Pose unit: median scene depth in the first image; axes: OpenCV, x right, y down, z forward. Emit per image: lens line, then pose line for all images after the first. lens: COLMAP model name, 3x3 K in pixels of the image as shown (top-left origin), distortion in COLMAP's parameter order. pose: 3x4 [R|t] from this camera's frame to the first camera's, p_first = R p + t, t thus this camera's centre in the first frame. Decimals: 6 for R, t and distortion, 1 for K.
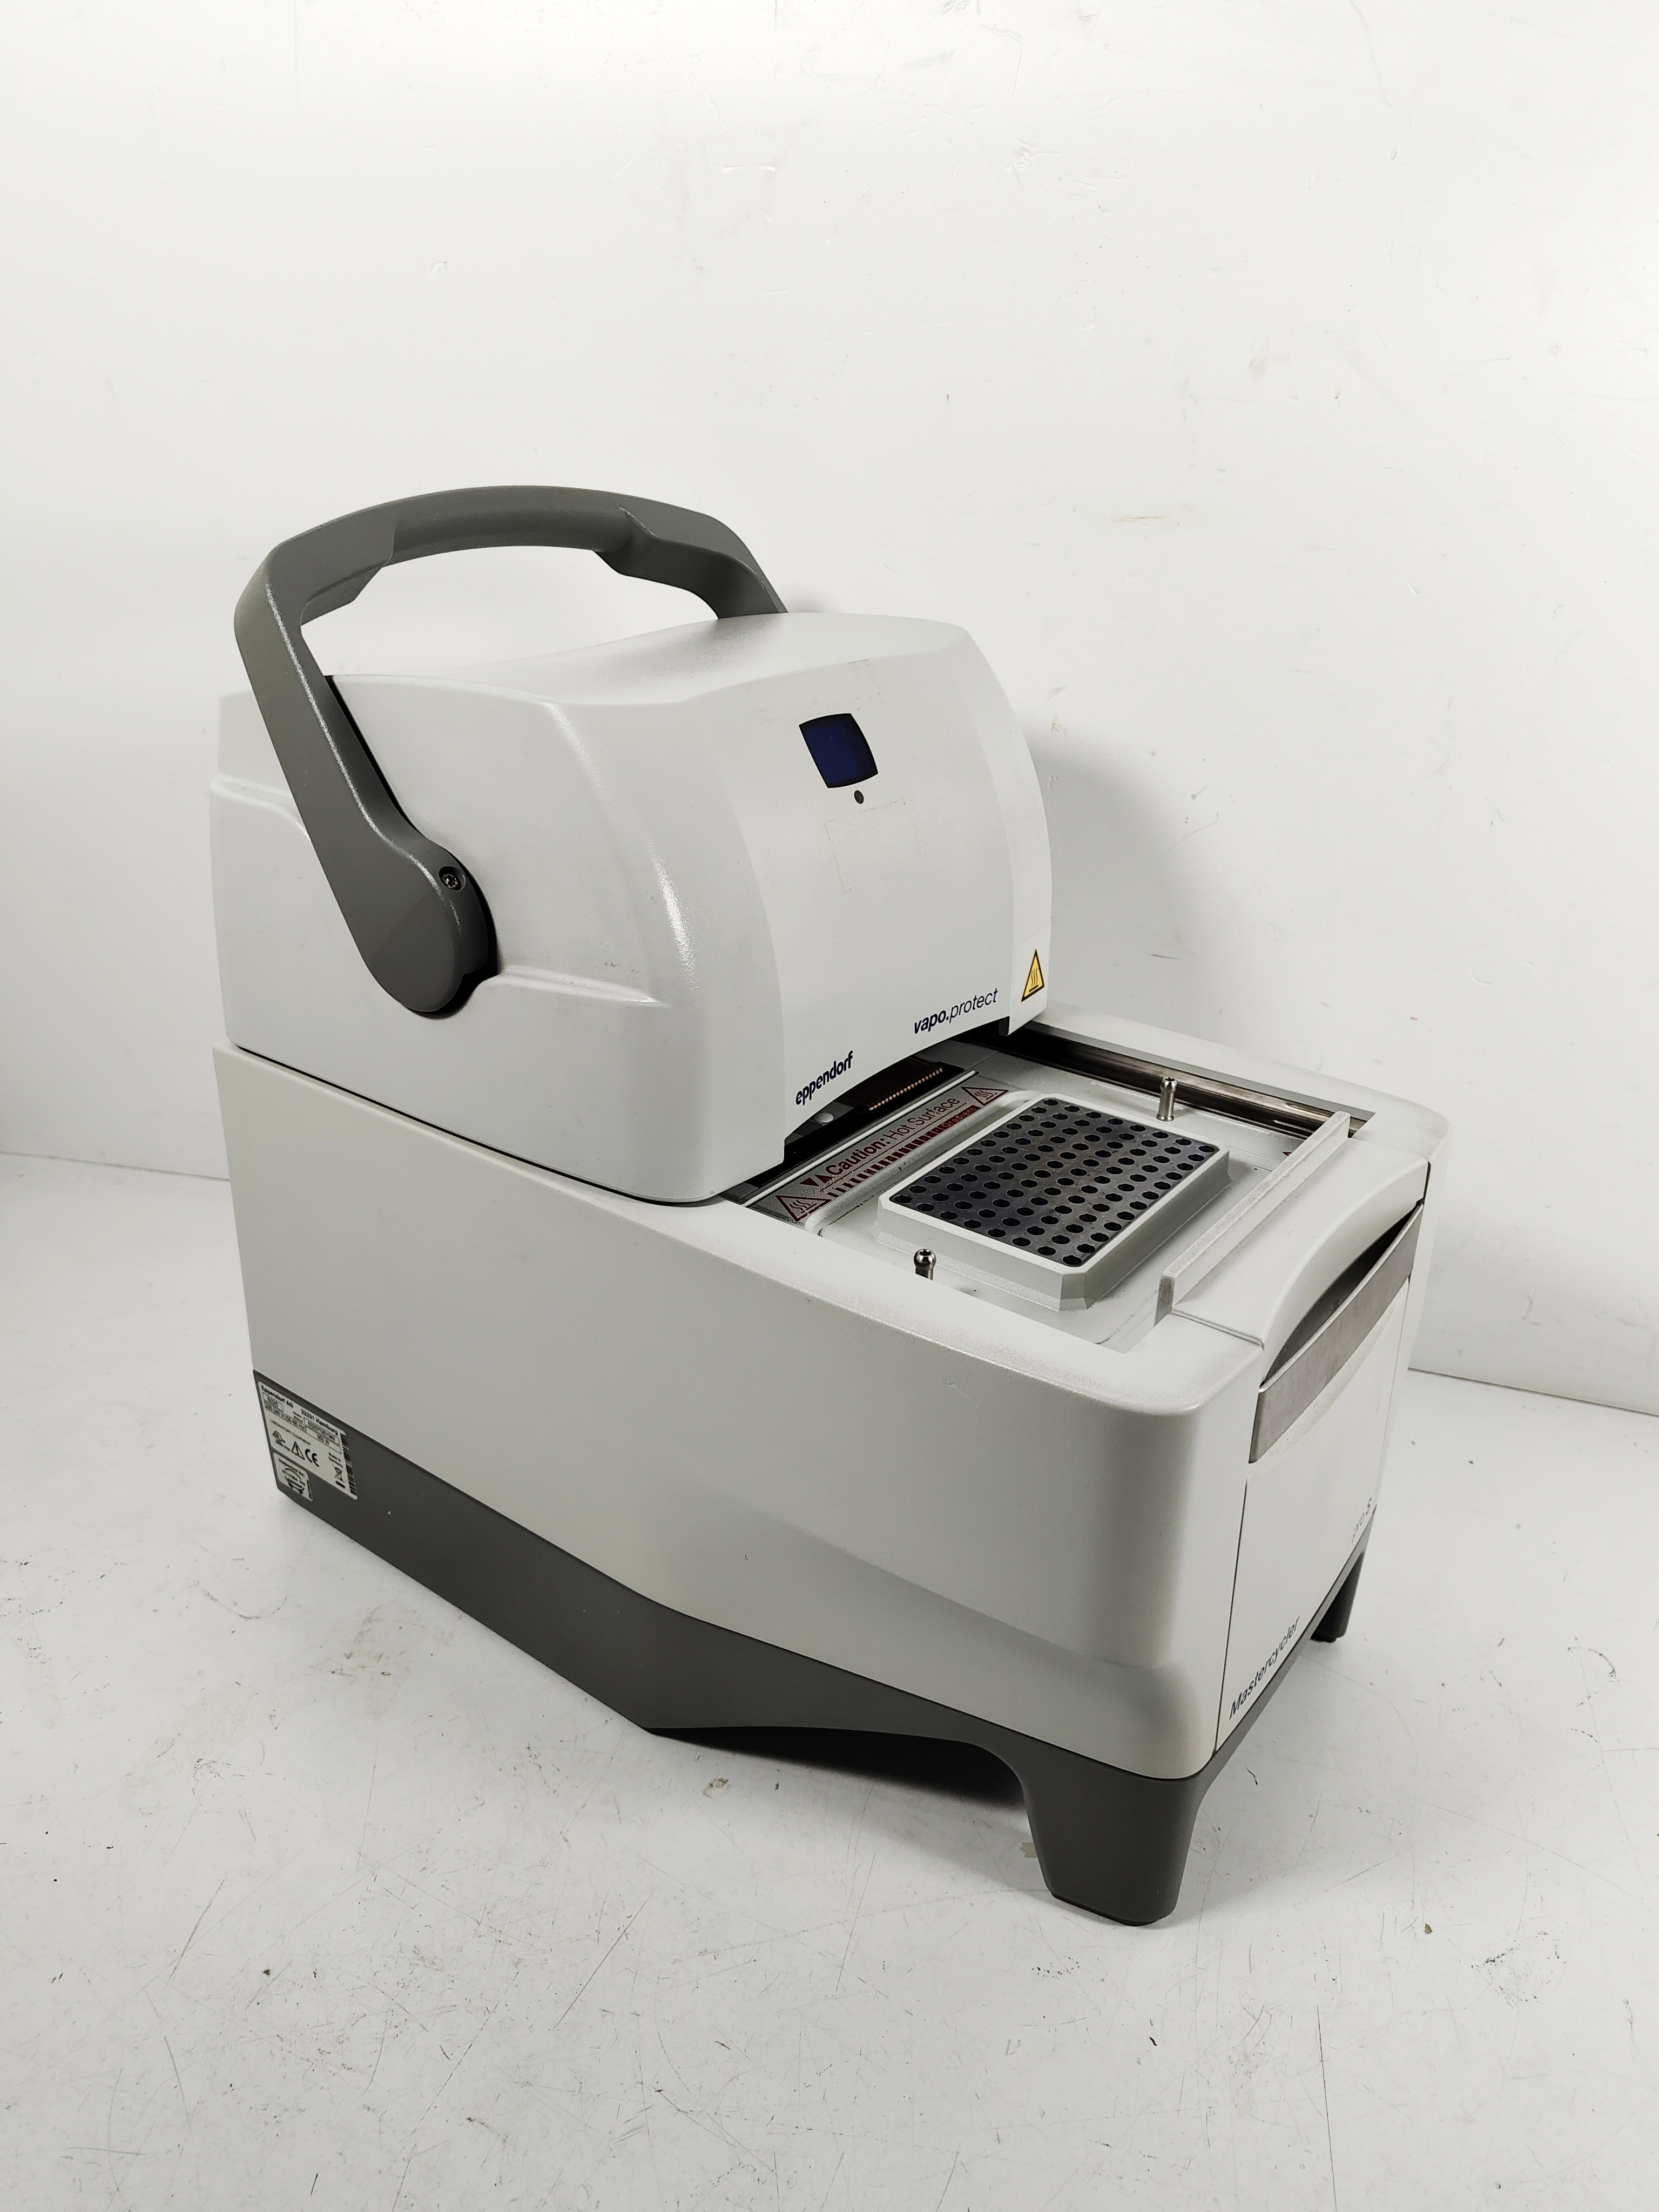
lens RADIAL K [[1589.6, 0, 842.5], [0, 1589.6, 1089.7], [0, 0, 1]] dist [-0.033916, 0.034513]
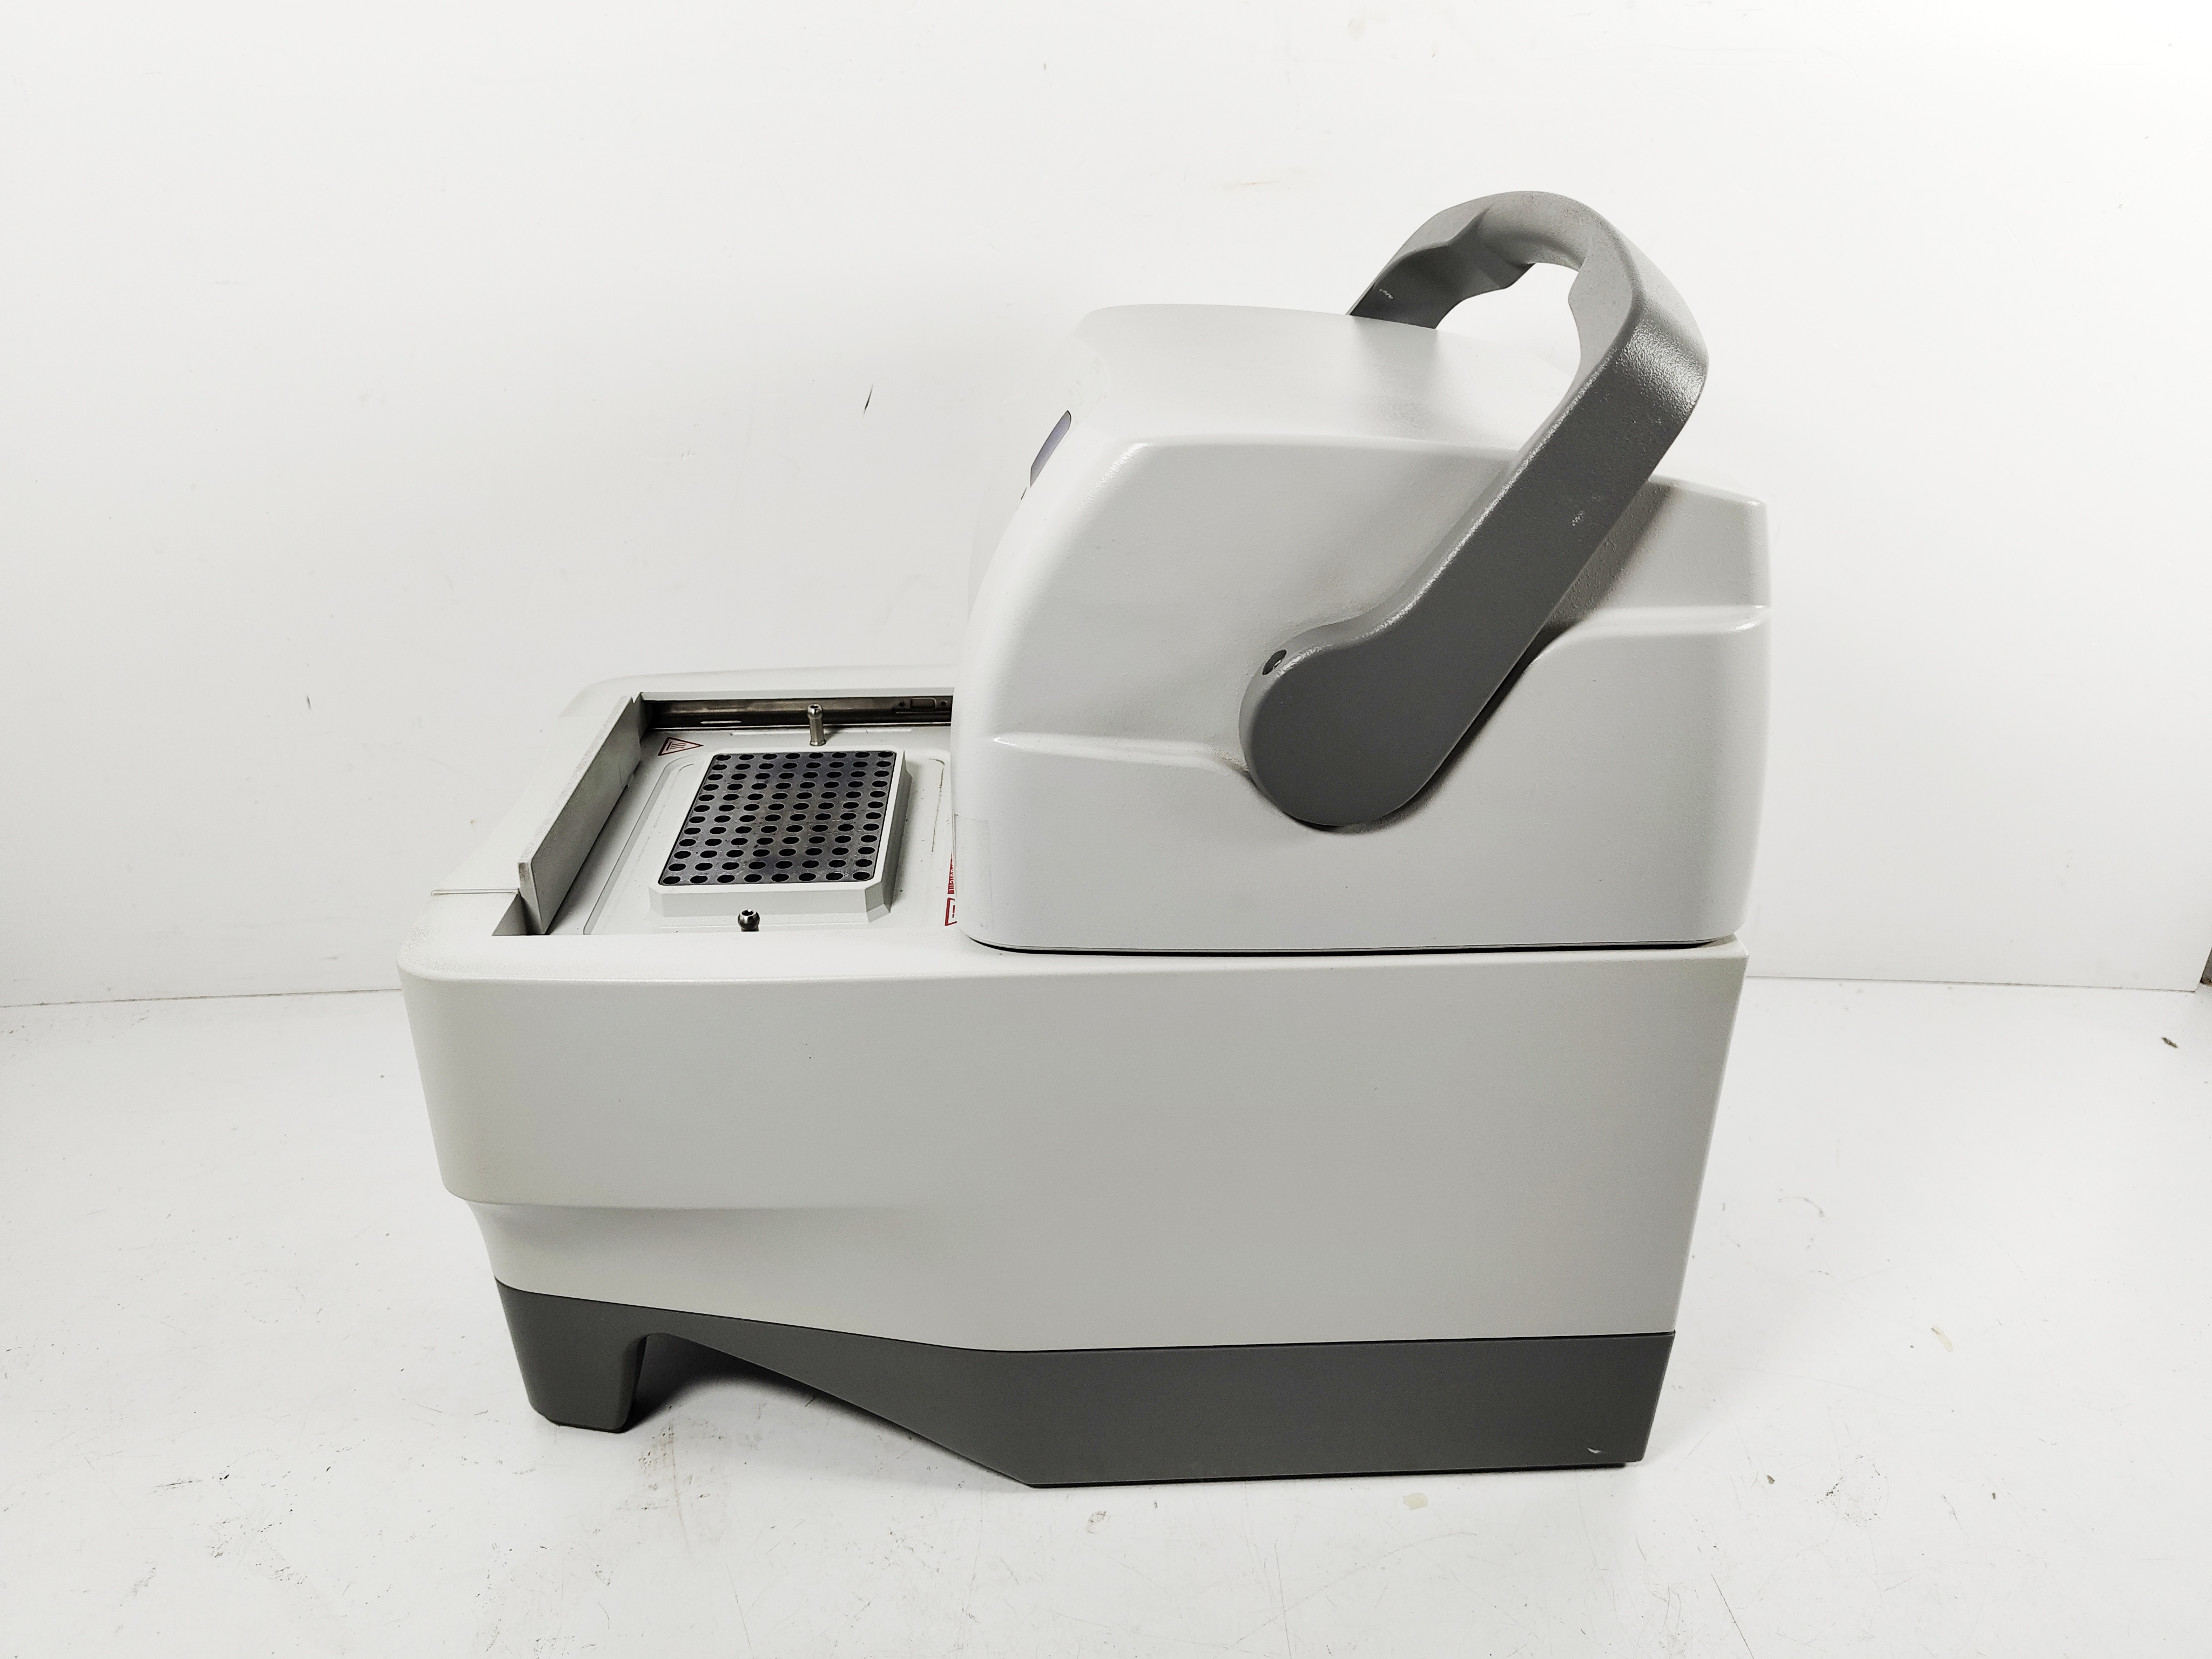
lens RADIAL K [[1589.6, 0, 1107.7], [0, 1589.6, 817.4], [0, 0, 1]] dist [-0.033916, 0.034513]
pose [[0.957796, -0.150003, 0.245206, -0.279410], [0.139056, 0.988375, 0.061467, -0.056505], [-0.251576, -0.024775, 0.967520, 0.067284]]
